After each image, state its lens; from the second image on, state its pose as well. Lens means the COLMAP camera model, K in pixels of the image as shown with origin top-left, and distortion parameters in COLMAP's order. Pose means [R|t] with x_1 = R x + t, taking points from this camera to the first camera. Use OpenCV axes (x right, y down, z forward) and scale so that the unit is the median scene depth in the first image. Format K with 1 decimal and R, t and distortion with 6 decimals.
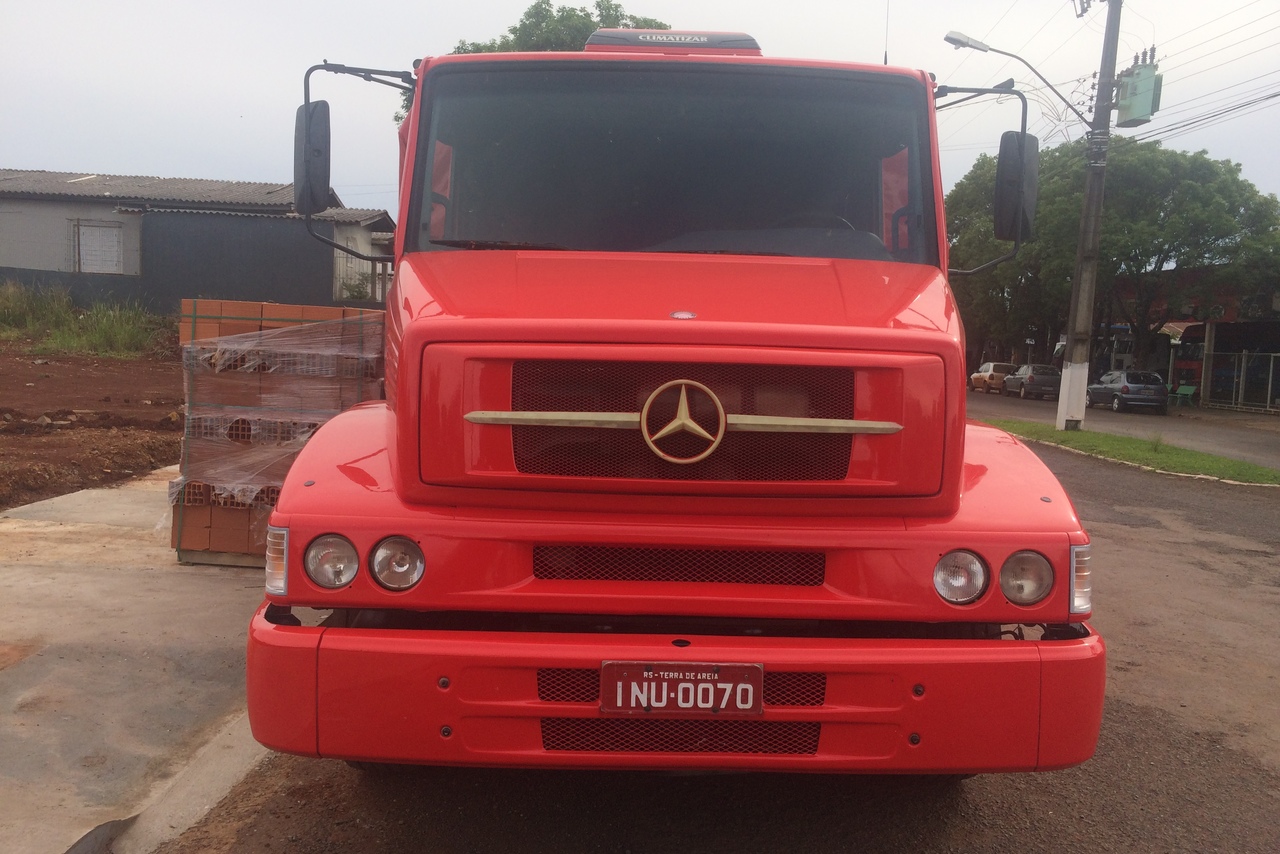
lens RADIAL K [[1081.0, 0, 640.0], [0, 1081.0, 427.0], [0, 0, 1]] dist [0.087376, -0.006312]
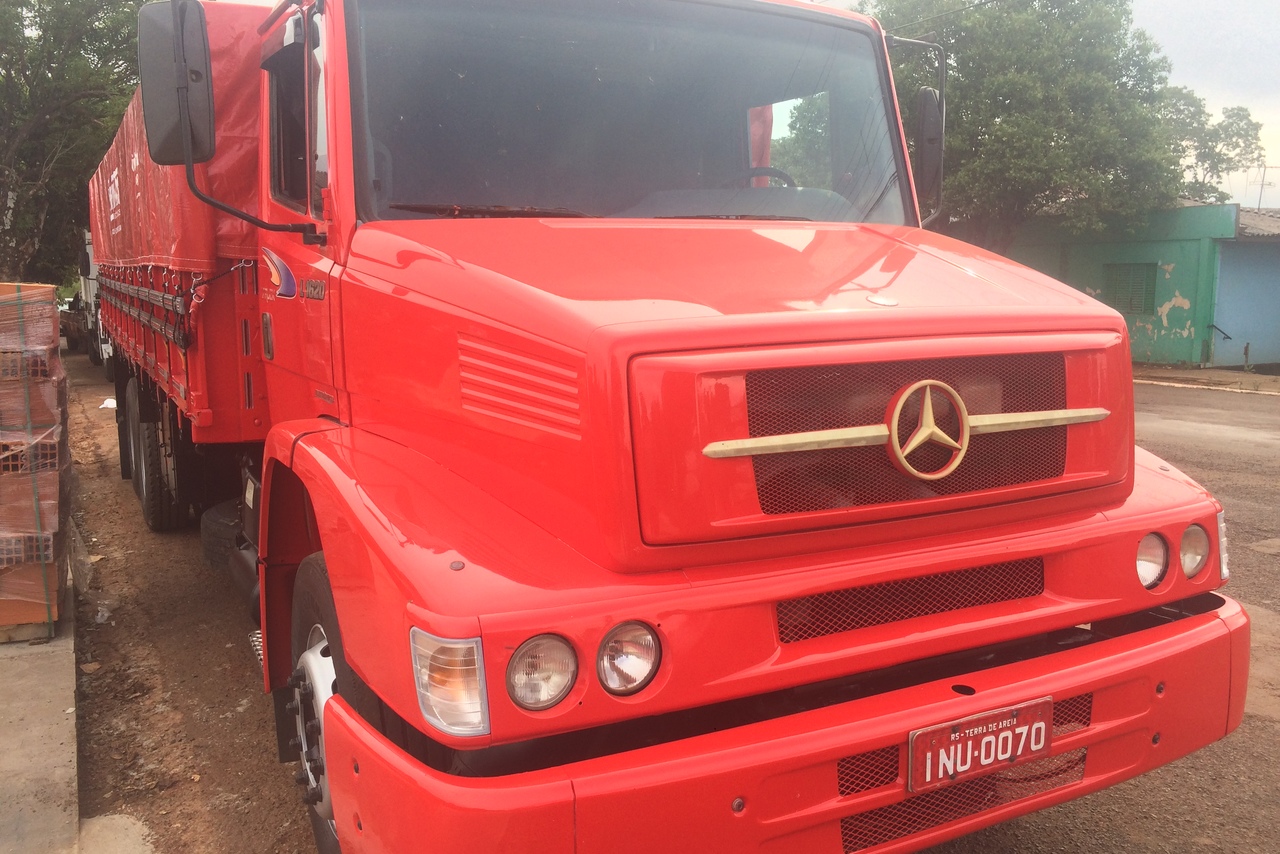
lens RADIAL K [[1080.0, 0, 640.0], [0, 1080.0, 427.0], [0, 0, 1]] dist [0.063831, -0.000588]
pose [[0.888146, -0.097305, 0.449142, -0.555806], [0.072840, 0.994779, 0.071479, -0.086554], [-0.453752, -0.030768, 0.890596, 0.361513]]
